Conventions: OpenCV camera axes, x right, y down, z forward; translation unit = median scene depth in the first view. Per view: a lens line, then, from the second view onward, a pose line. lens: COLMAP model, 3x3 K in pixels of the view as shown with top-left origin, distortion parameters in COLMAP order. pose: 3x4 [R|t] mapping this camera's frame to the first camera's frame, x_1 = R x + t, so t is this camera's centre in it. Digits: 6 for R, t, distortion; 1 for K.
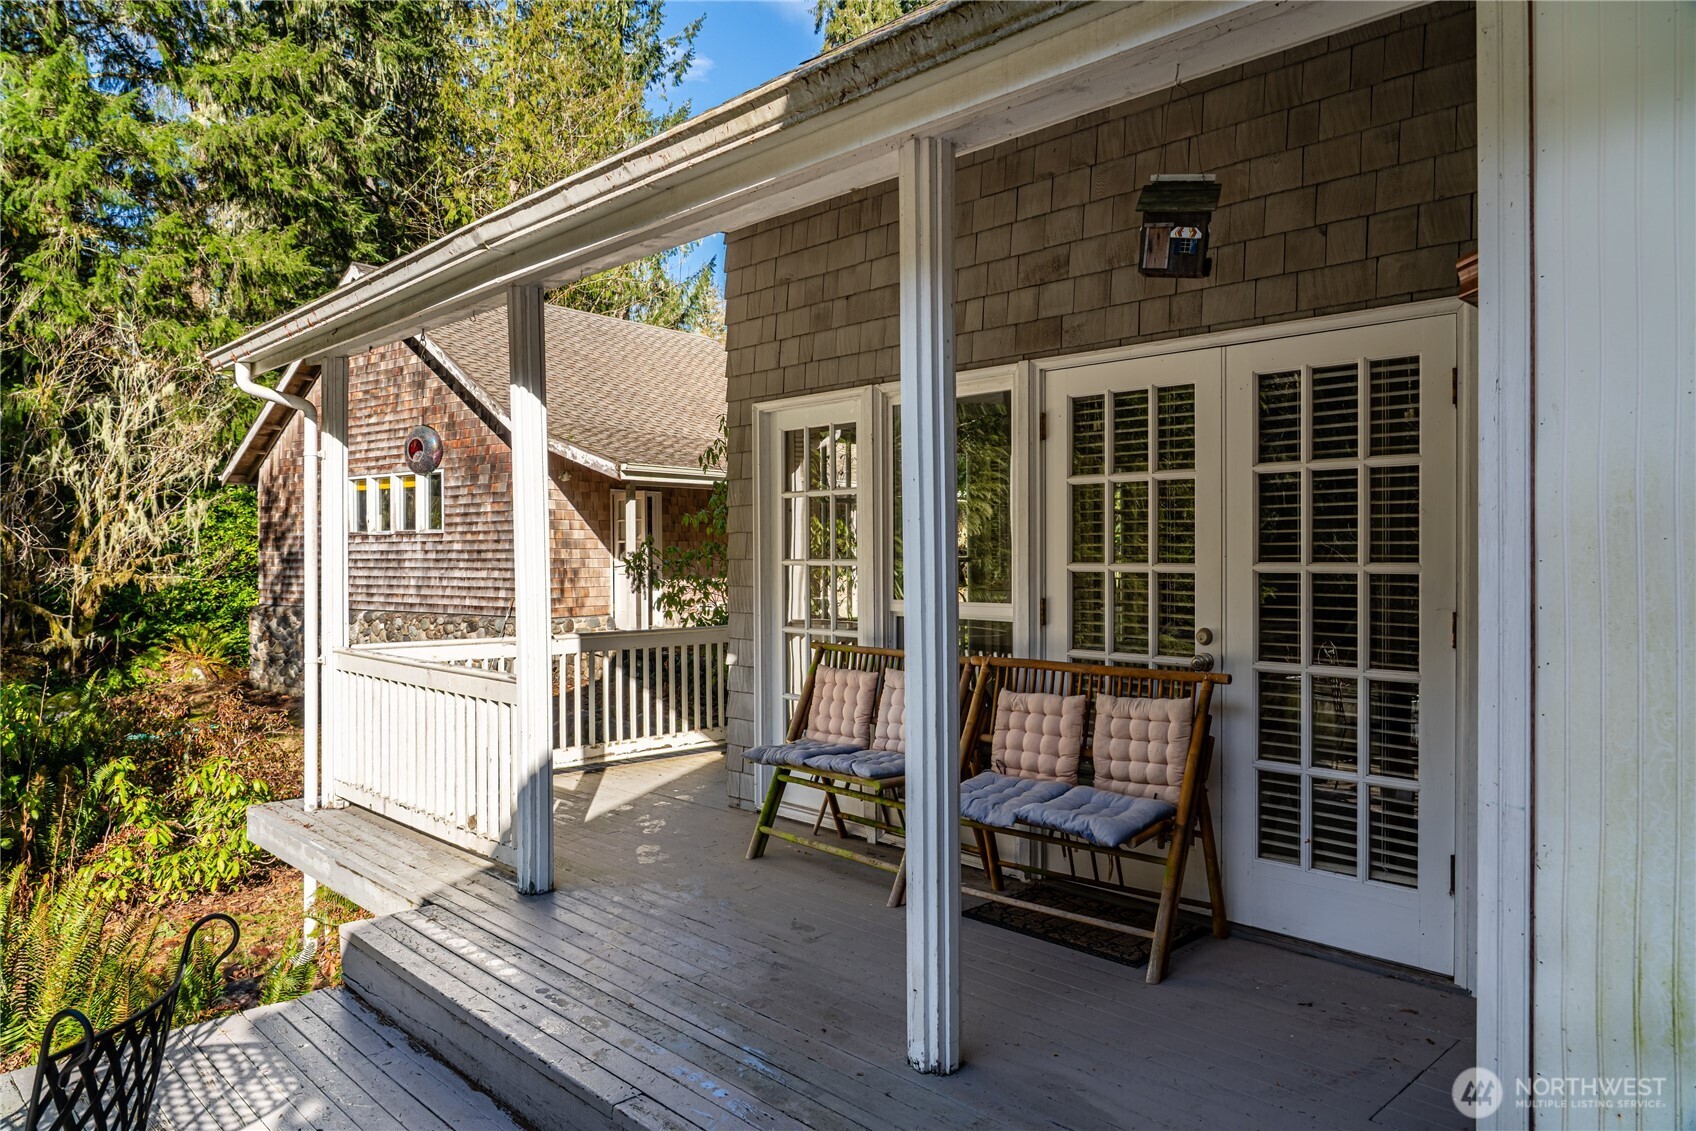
lens RADIAL K [[1127.5, 0, 848.0], [0, 1127.5, 565.5], [0, 0, 1]] dist [0.000600, -0.002142]
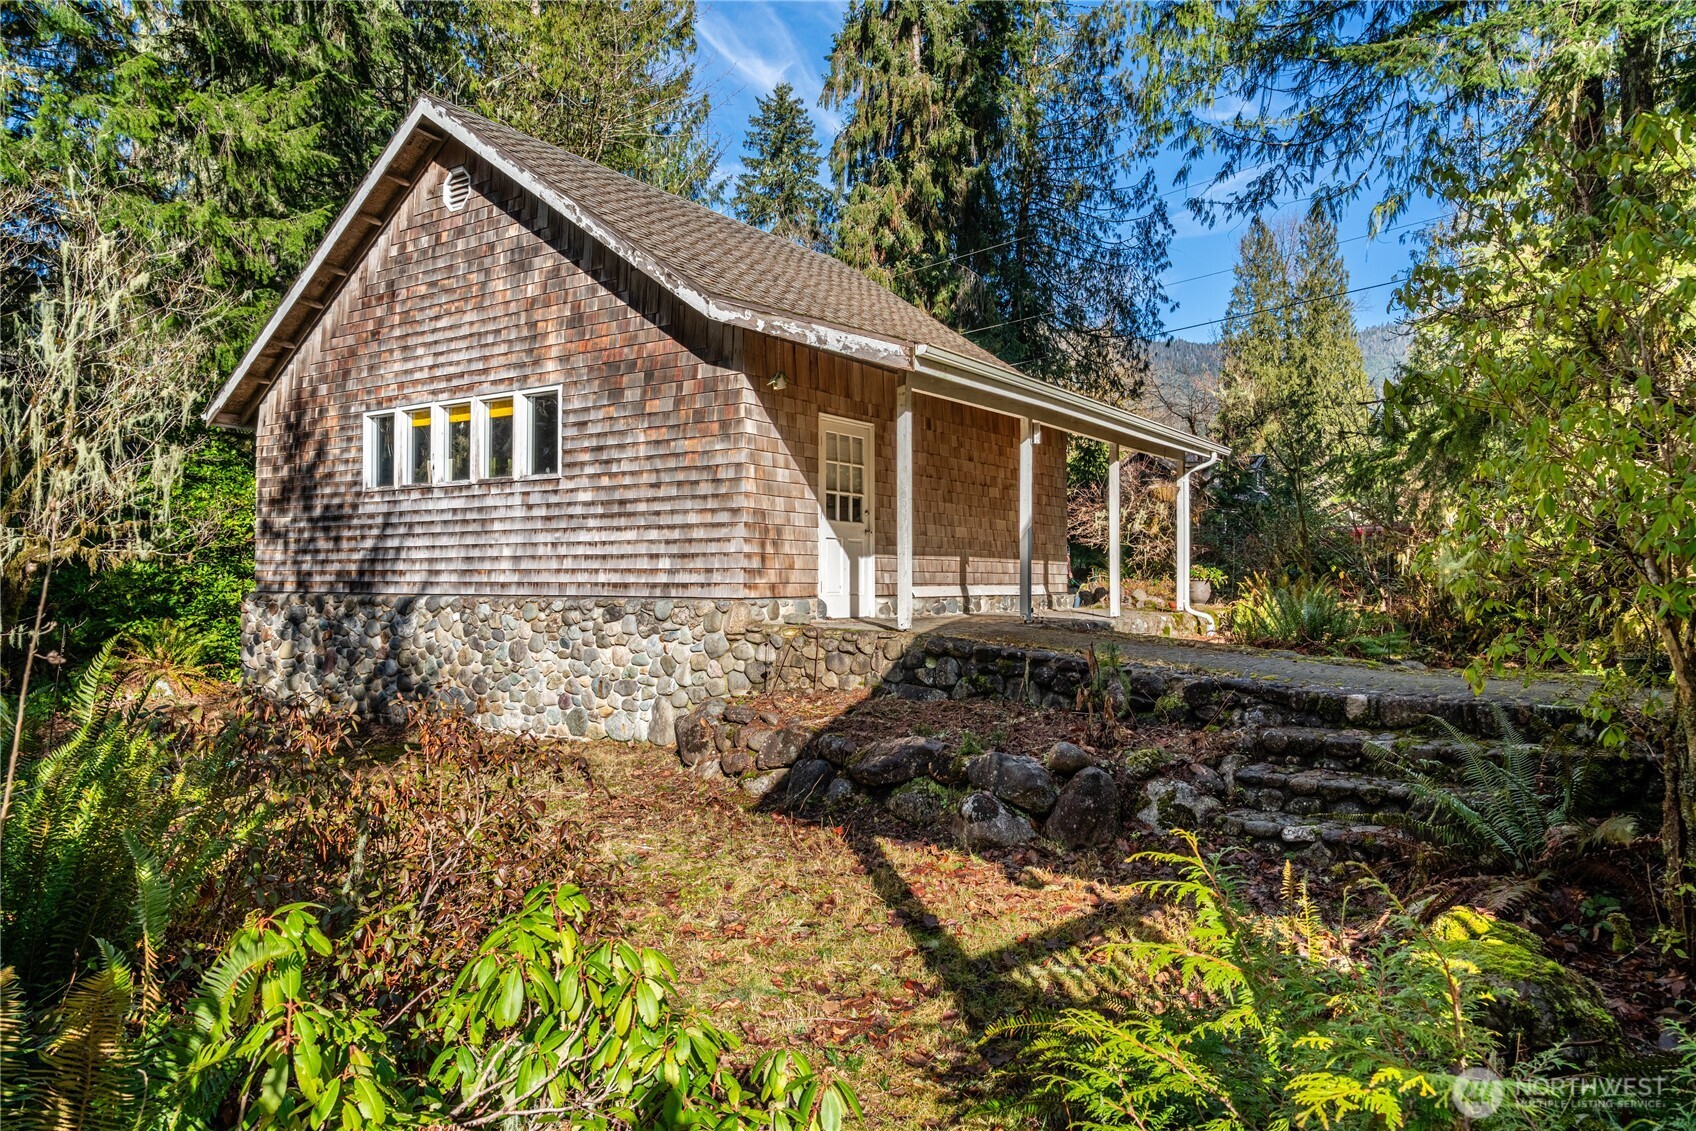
lens RADIAL K [[1140.7, 0, 848.0], [0, 1140.7, 565.5], [0, 0, 1]] dist [-0.005901, 0.005289]
pose [[0.998492, 0.006973, 0.054461, -0.213671], [-0.005770, 0.999736, -0.022220, 0.037125], [-0.054602, 0.021872, 0.998269, 0.290663]]
